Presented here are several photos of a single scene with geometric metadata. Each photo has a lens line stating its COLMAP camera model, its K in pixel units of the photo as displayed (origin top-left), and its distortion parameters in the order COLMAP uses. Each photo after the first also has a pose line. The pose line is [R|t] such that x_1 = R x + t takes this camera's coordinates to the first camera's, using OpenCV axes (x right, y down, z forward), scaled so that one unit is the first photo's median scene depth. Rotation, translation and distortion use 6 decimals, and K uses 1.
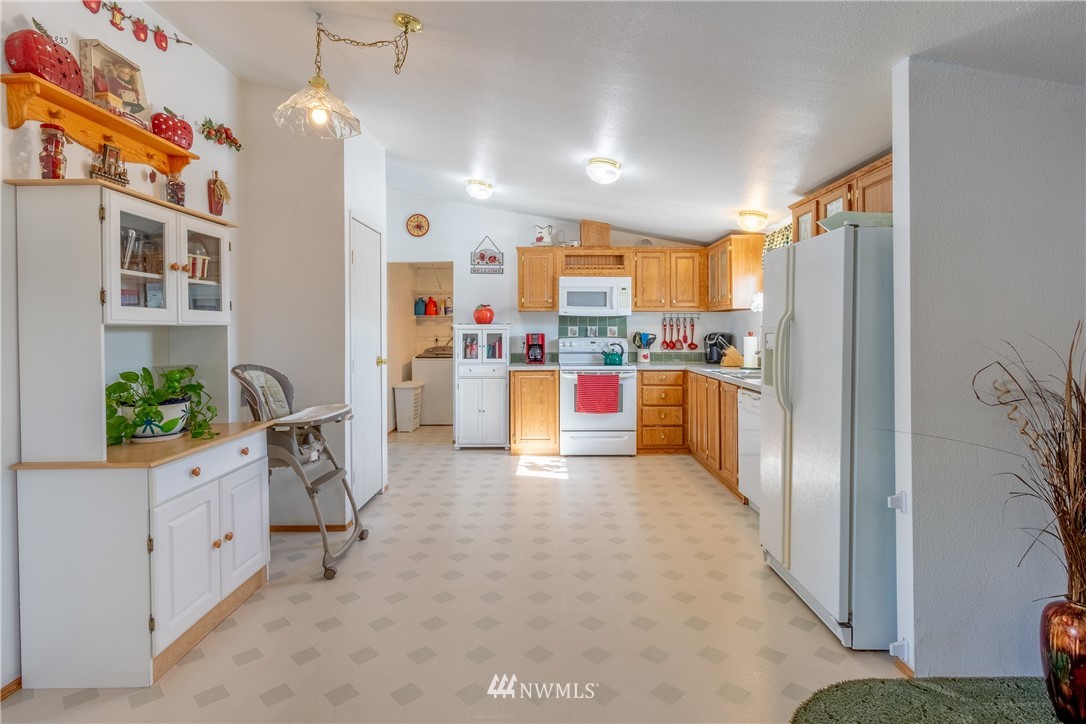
lens RADIAL K [[538.8, 0, 544.6], [0, 538.8, 330.1], [0, 0, 1]] dist [0.001163, 0.001061]
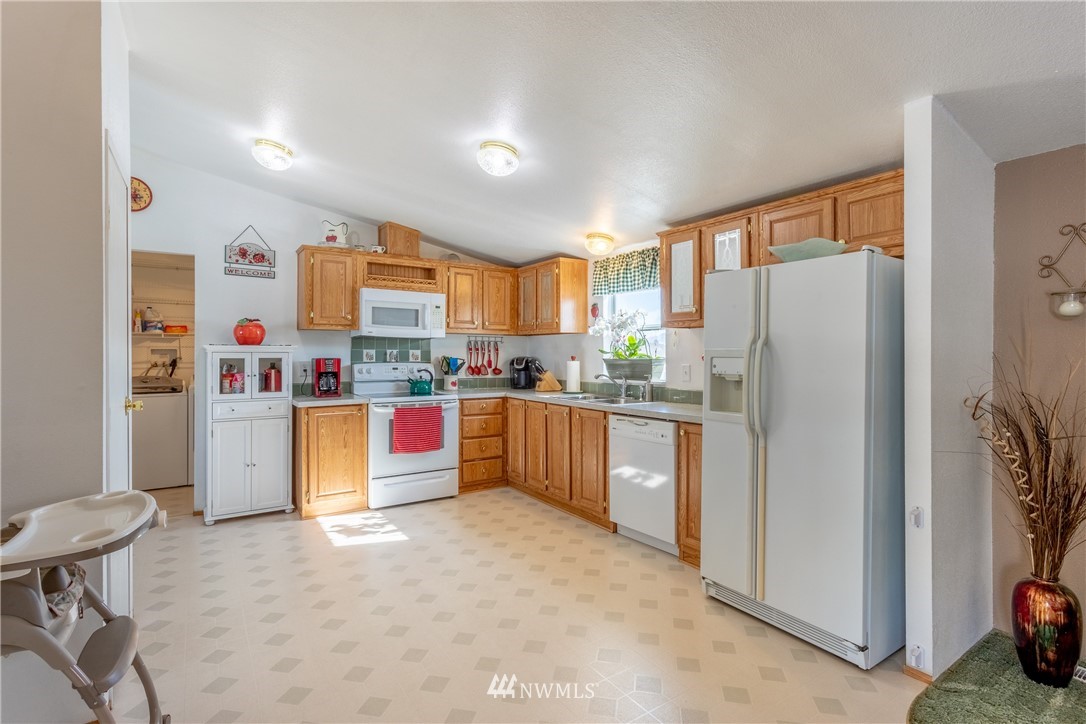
lens RADIAL K [[517.4, 0, 542.6], [0, 517.4, 355.6], [0, 0, 1]] dist [-0.002271, 0.000055]
pose [[0.828446, 0.002075, 0.560065, -0.180437], [-0.002878, 0.999996, 0.000553, 0.001390], [-0.560062, -0.002070, 0.828448, 0.203748]]
